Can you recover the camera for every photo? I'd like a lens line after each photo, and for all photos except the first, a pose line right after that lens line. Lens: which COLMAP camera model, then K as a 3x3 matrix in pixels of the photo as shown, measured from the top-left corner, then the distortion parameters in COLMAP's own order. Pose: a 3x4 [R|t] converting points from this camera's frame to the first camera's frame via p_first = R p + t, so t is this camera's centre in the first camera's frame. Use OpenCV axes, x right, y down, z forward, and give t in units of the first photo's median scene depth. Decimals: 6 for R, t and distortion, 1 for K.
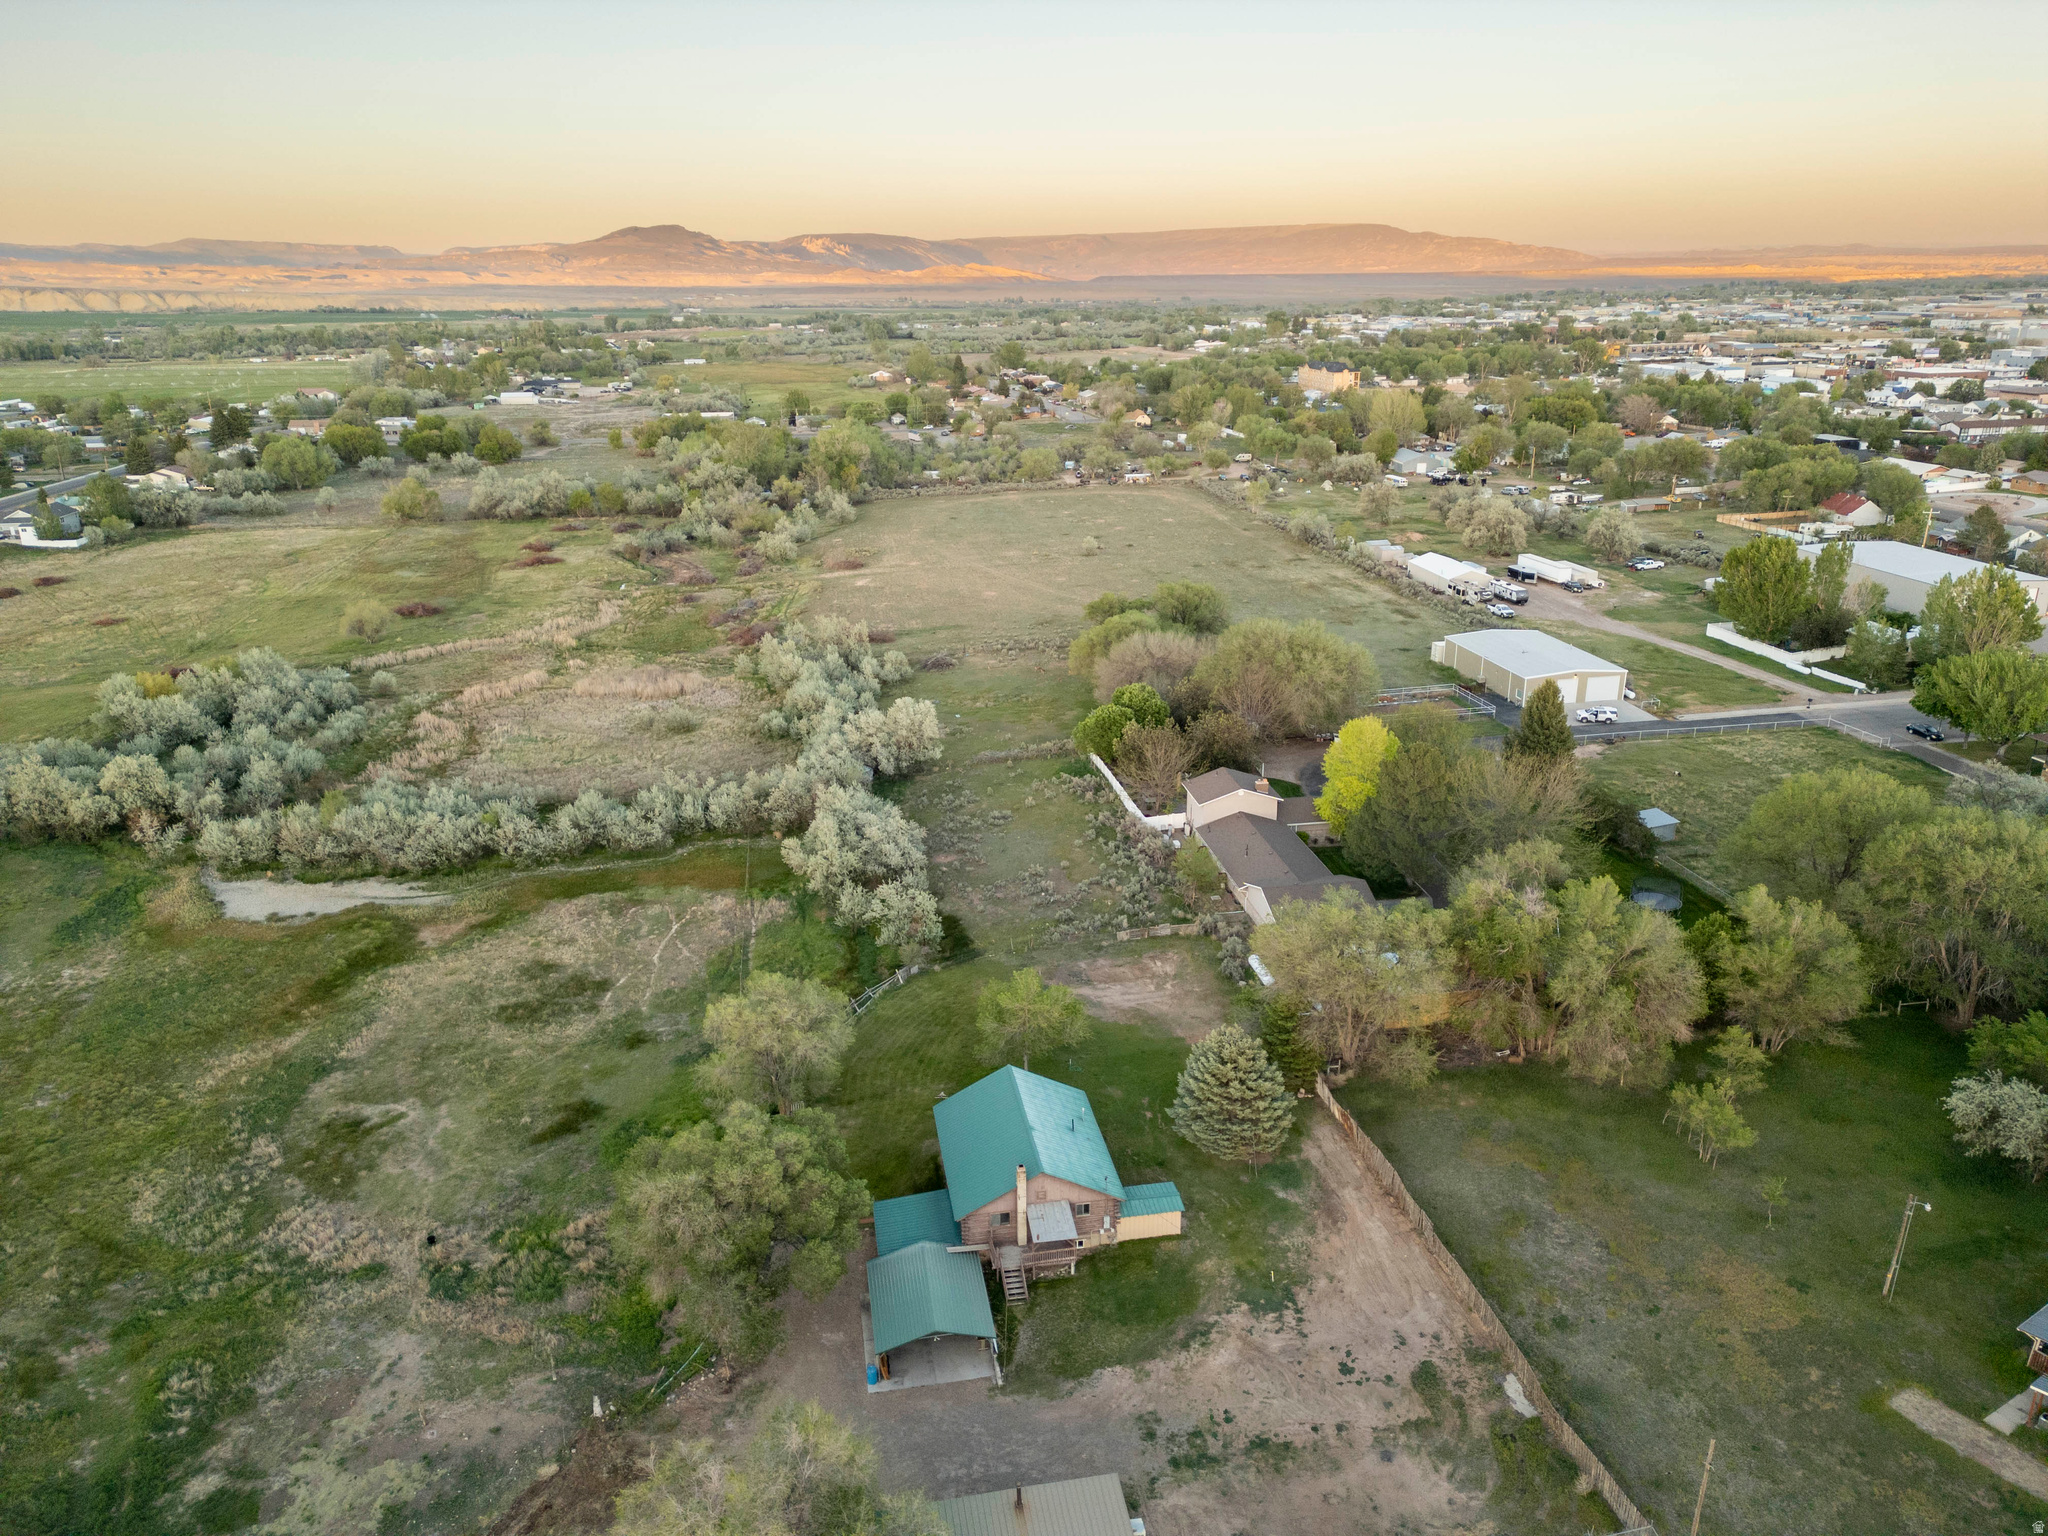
lens RADIAL K [[1422.2, 0, 1027.9], [0, 1422.2, 774.0], [0, 0, 1]] dist [0.074719, -0.069289]
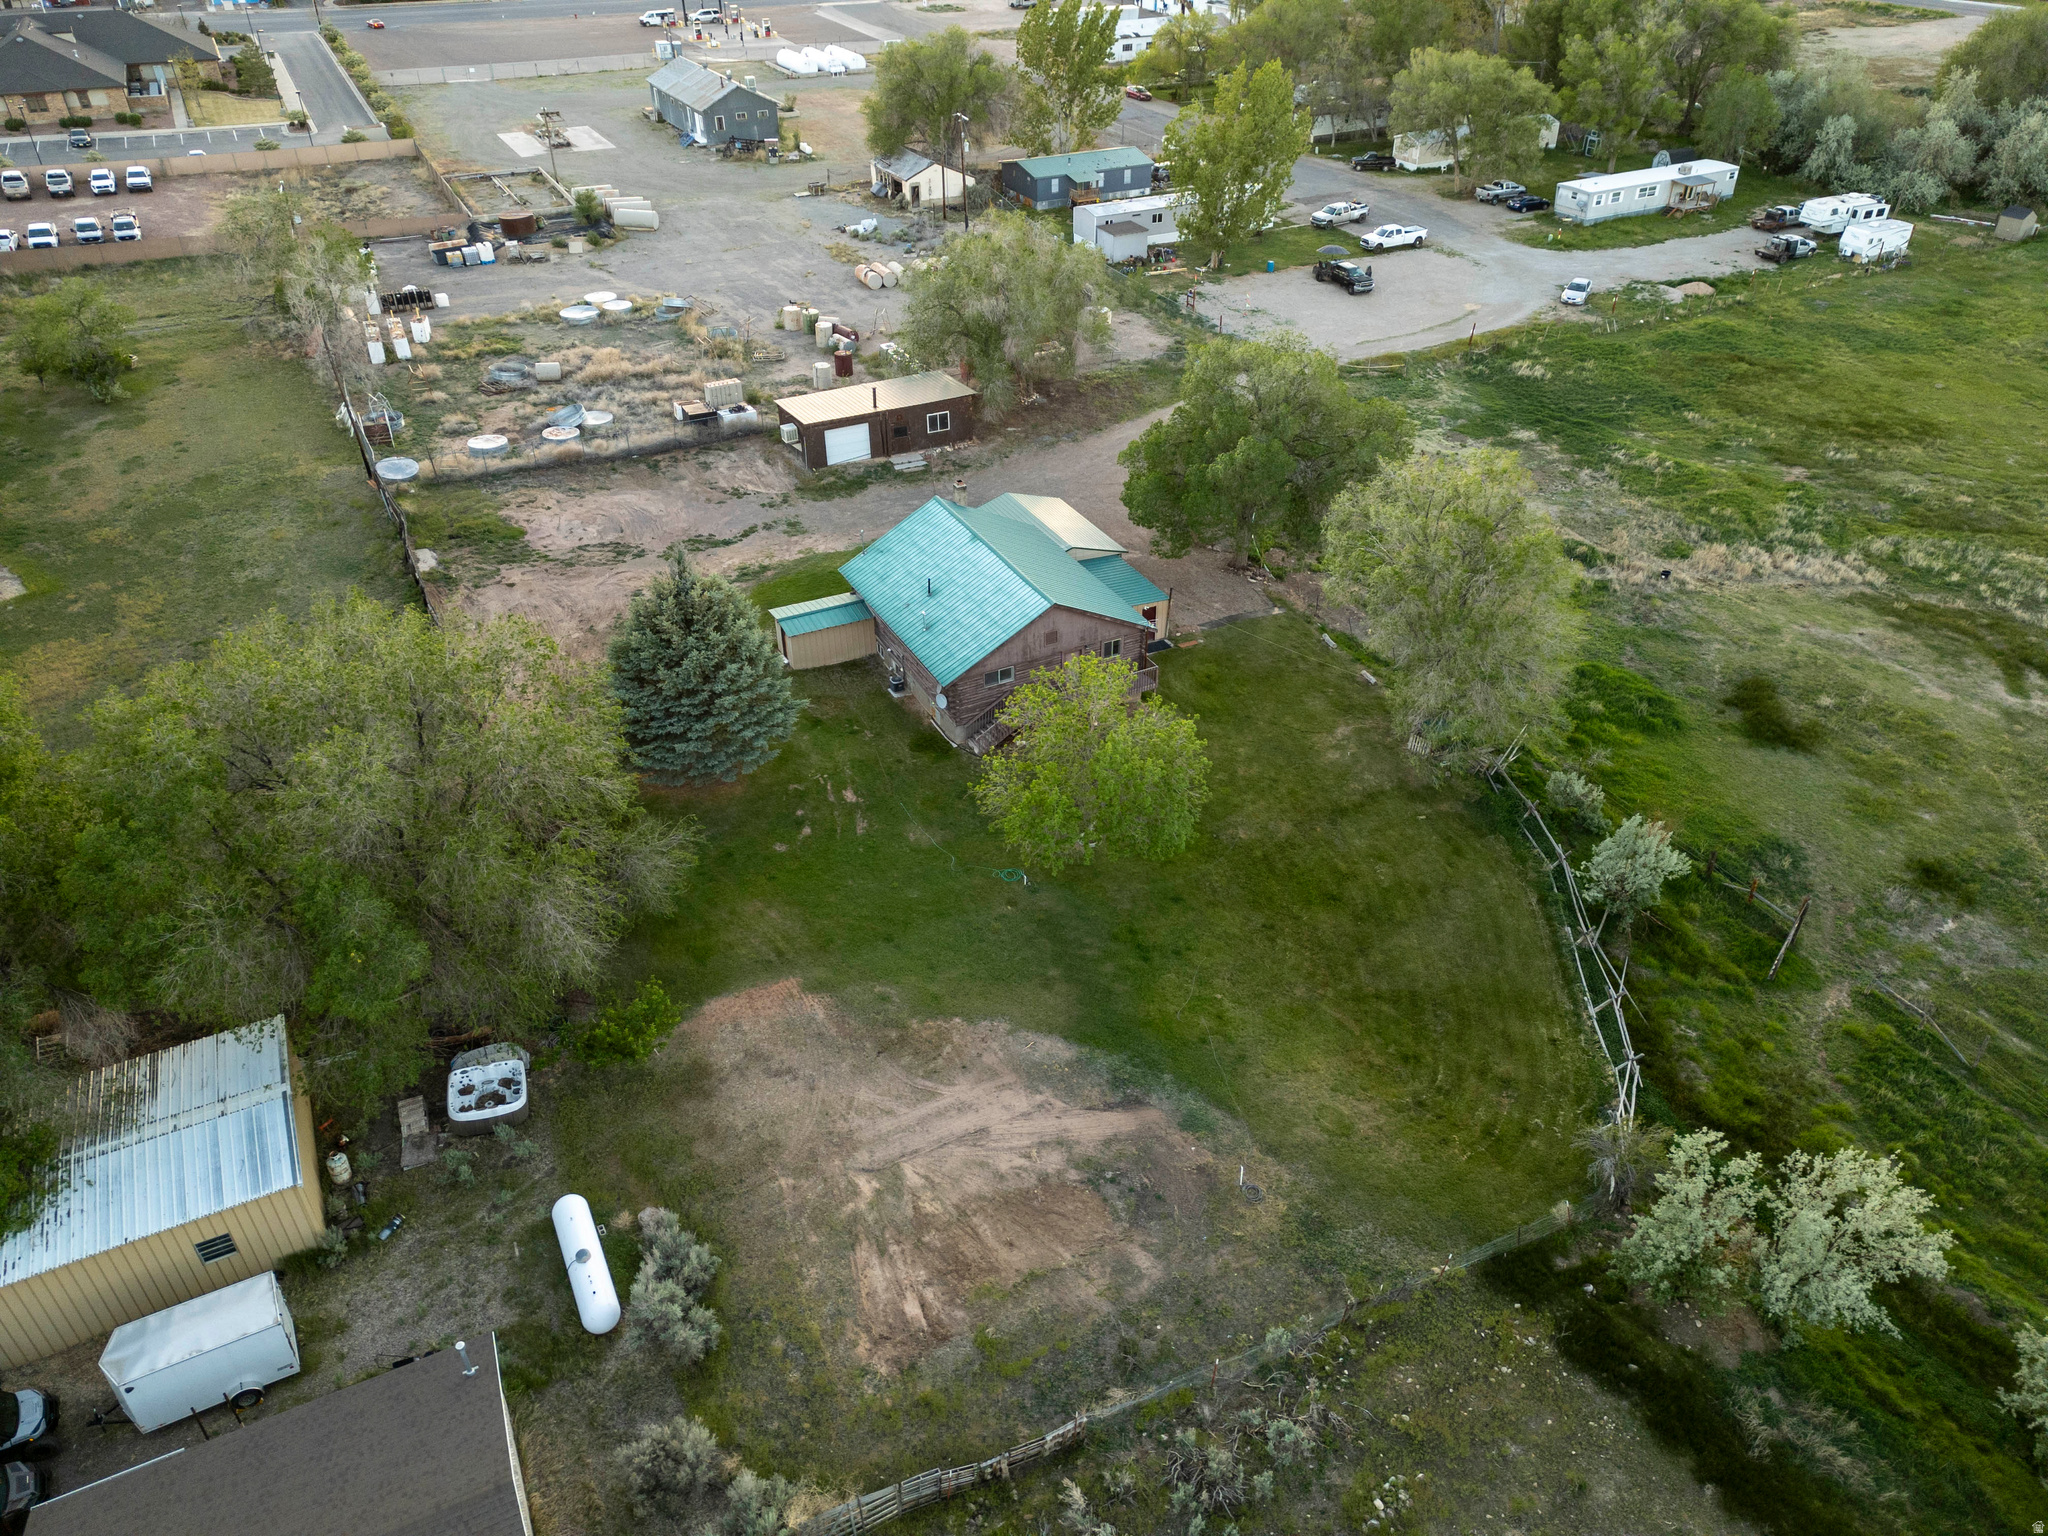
lens RADIAL K [[1429.1, 0, 1026.3], [0, 1429.1, 768.3], [0, 0, 1]] dist [0.056268, -0.036308]
pose [[-0.956727, 0.181826, -0.227185, 0.095295], [-0.076453, 0.596239, 0.799158, -0.154828], [0.280764, 0.781945, -0.556537, 0.876441]]
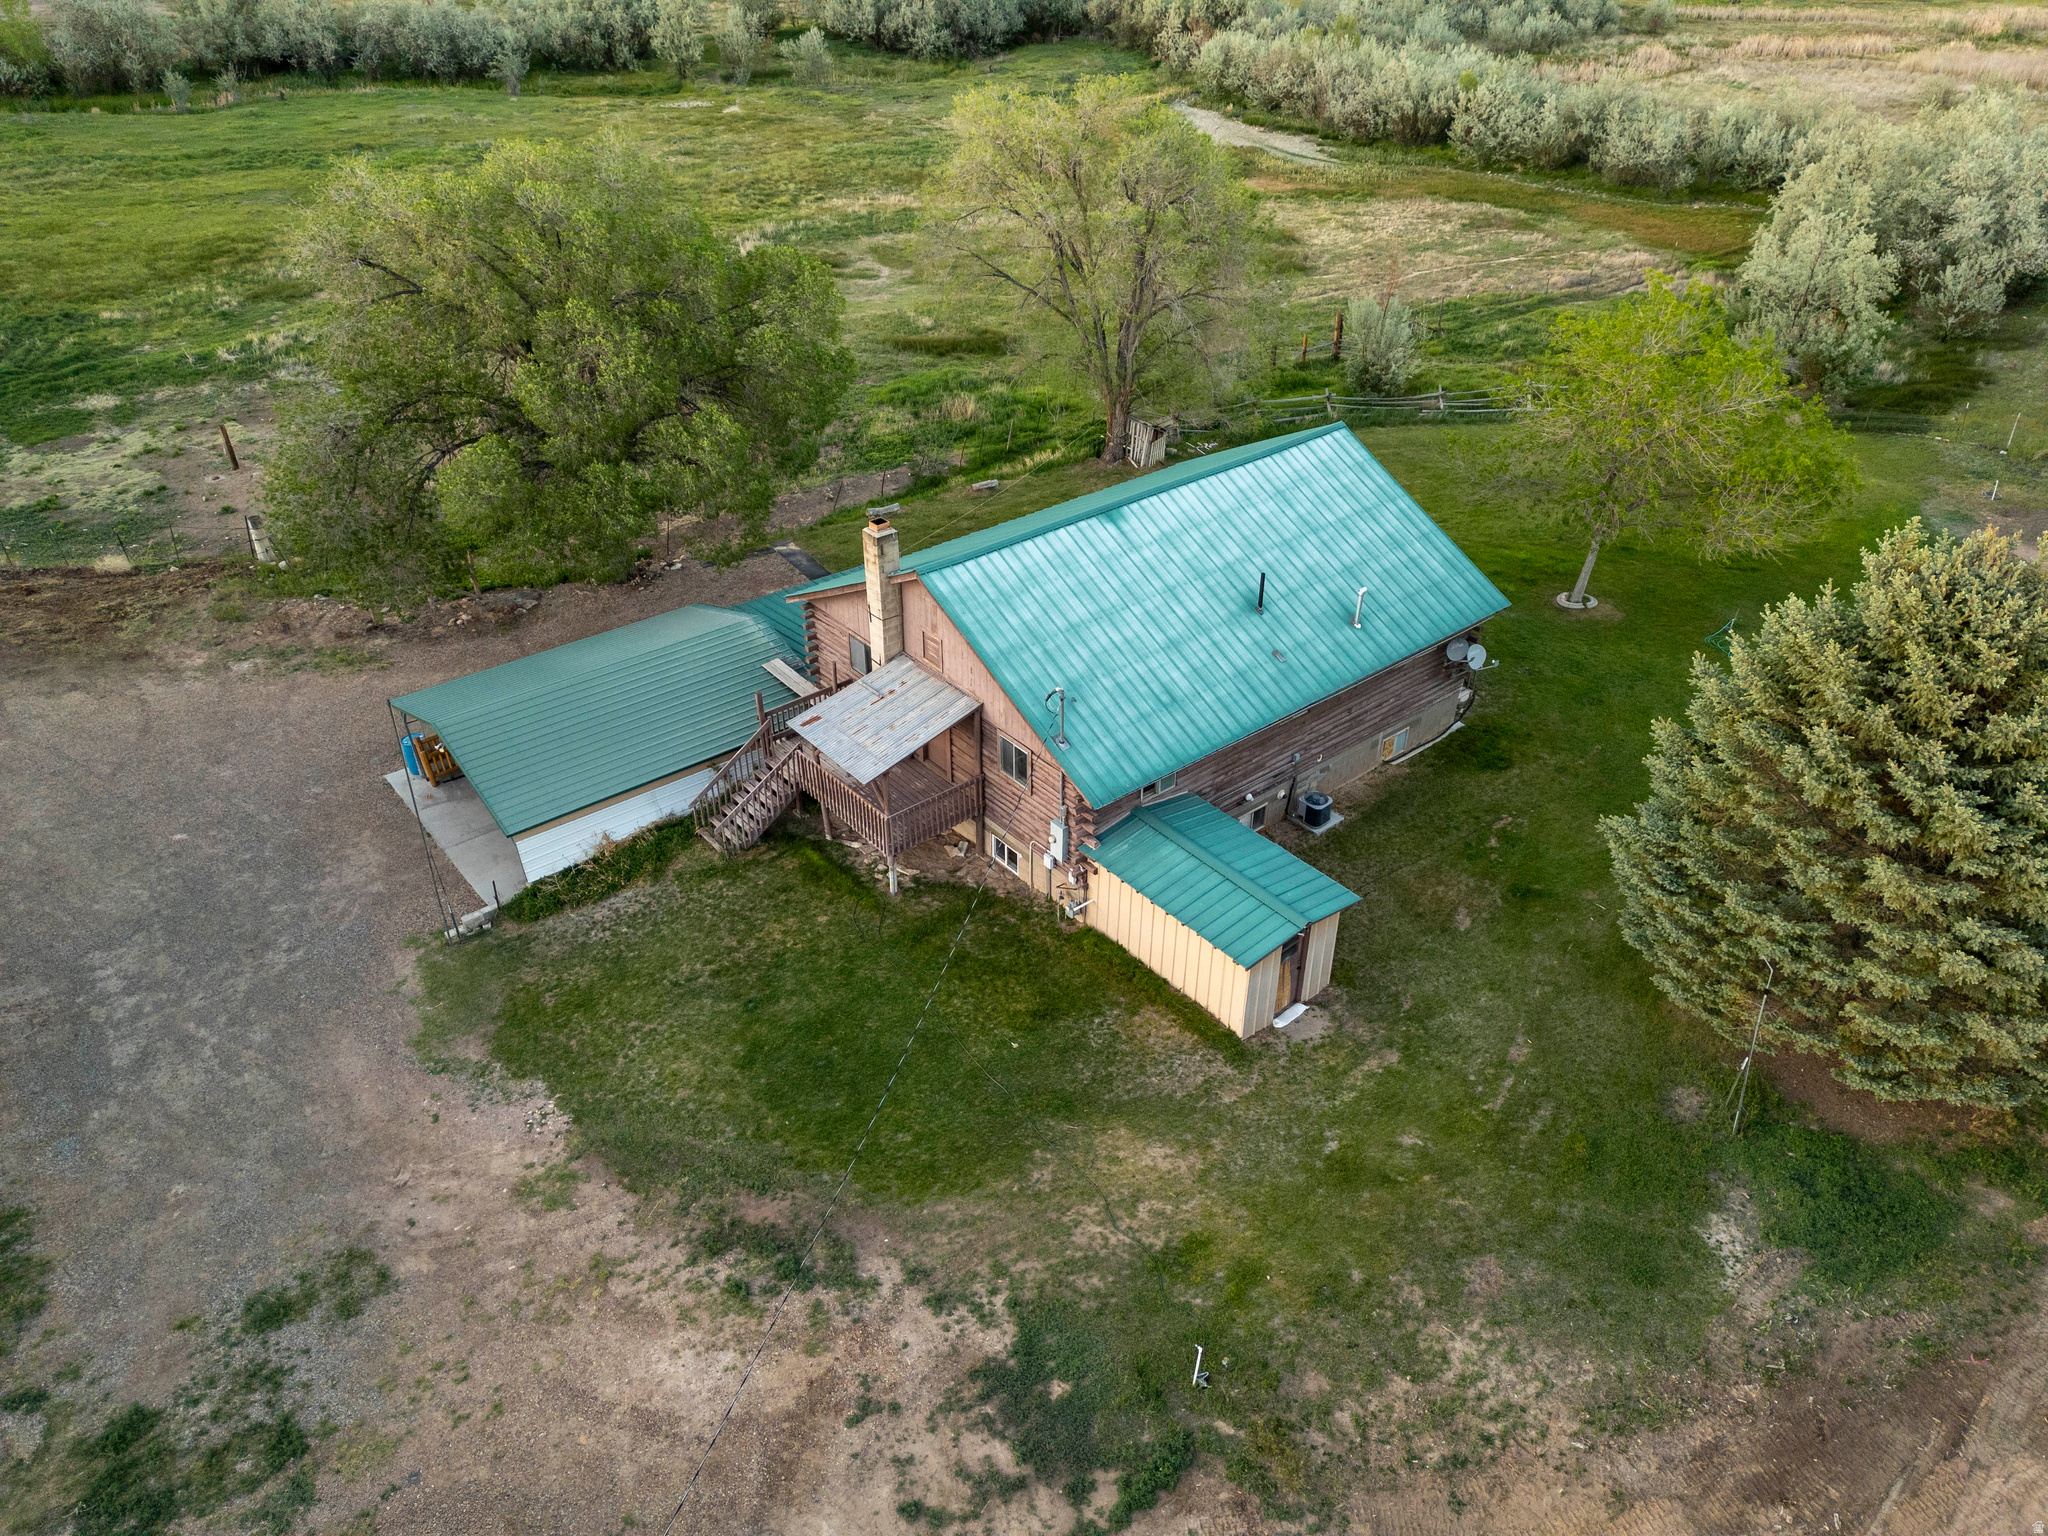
lens RADIAL K [[1429.1, 0, 1026.3], [0, 1429.1, 768.3], [0, 0, 1]] dist [0.056268, -0.036308]
pose [[0.495667, 0.495150, -0.713541, 0.149757], [-0.296794, 0.868675, 0.396632, 0.101202], [0.816227, 0.015177, 0.577531, 0.462518]]
